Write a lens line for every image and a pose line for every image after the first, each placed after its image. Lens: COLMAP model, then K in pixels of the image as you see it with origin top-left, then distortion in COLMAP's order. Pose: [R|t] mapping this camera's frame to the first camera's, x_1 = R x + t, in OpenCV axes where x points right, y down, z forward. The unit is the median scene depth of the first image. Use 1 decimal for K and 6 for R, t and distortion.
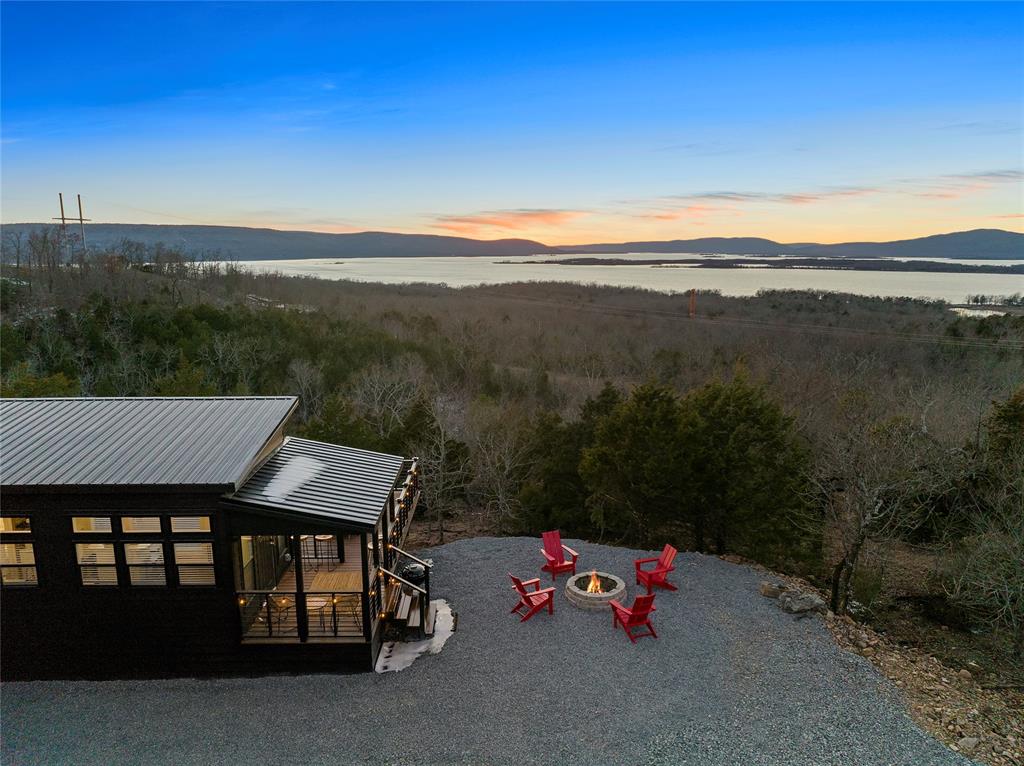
lens RADIAL K [[722.0, 0, 512.0], [0, 722.0, 383.0], [0, 0, 1]] dist [-0.035236, -0.001716]
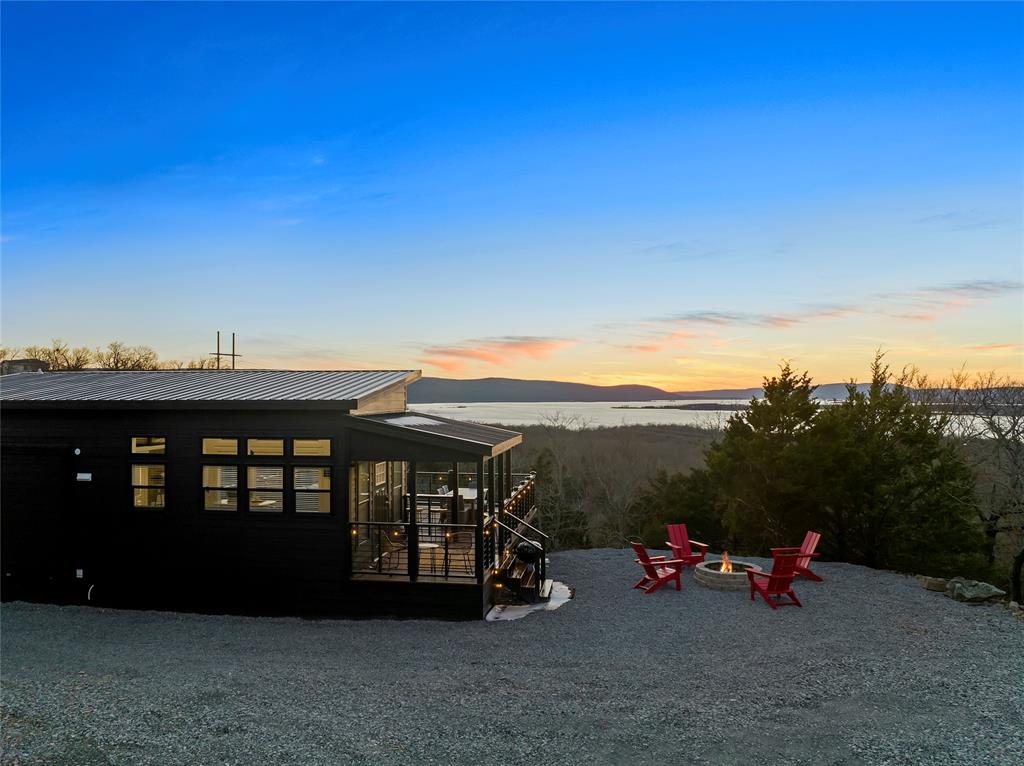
lens RADIAL K [[722.0, 0, 512.0], [0, 722.0, 383.0], [0, 0, 1]] dist [-0.035236, -0.001716]
pose [[0.986767, -0.000737, -0.162144, -0.006092], [-0.031693, 0.979825, -0.197328, 0.267621], [0.159018, 0.199856, 0.966835, 0.042991]]
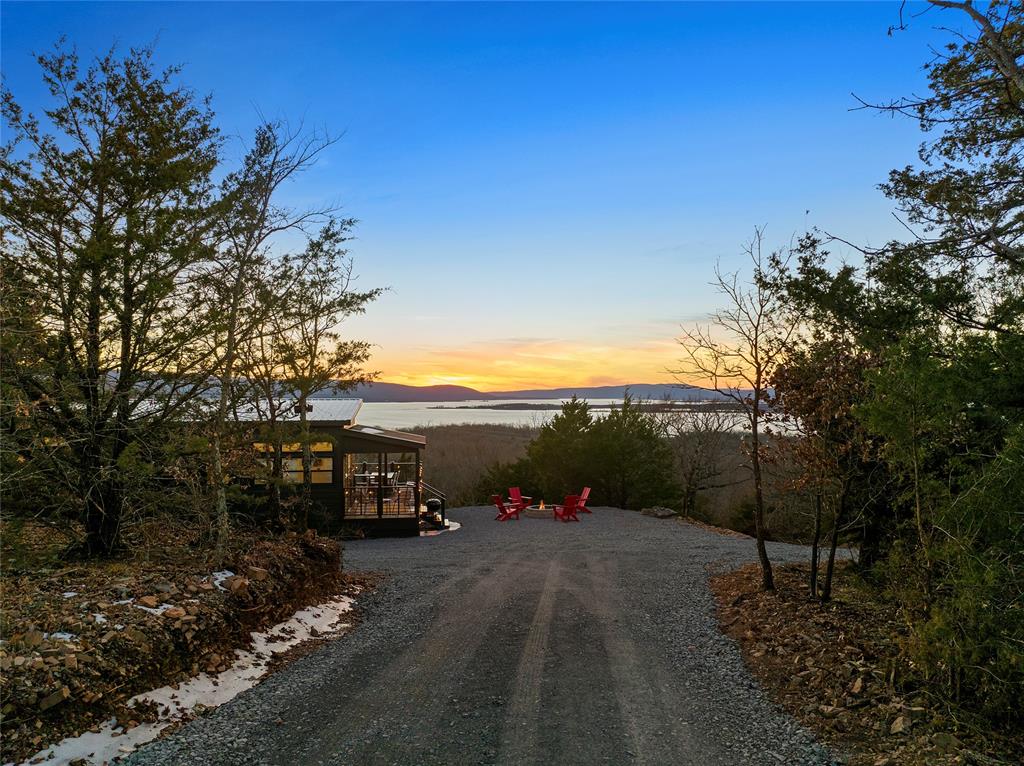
lens RADIAL K [[722.0, 0, 512.0], [0, 722.0, 383.0], [0, 0, 1]] dist [-0.035236, -0.001716]
pose [[0.995679, 0.000900, 0.092858, -0.123721], [0.017708, 0.979764, -0.199373, 0.367227], [-0.091159, 0.200156, 0.975514, -0.759571]]
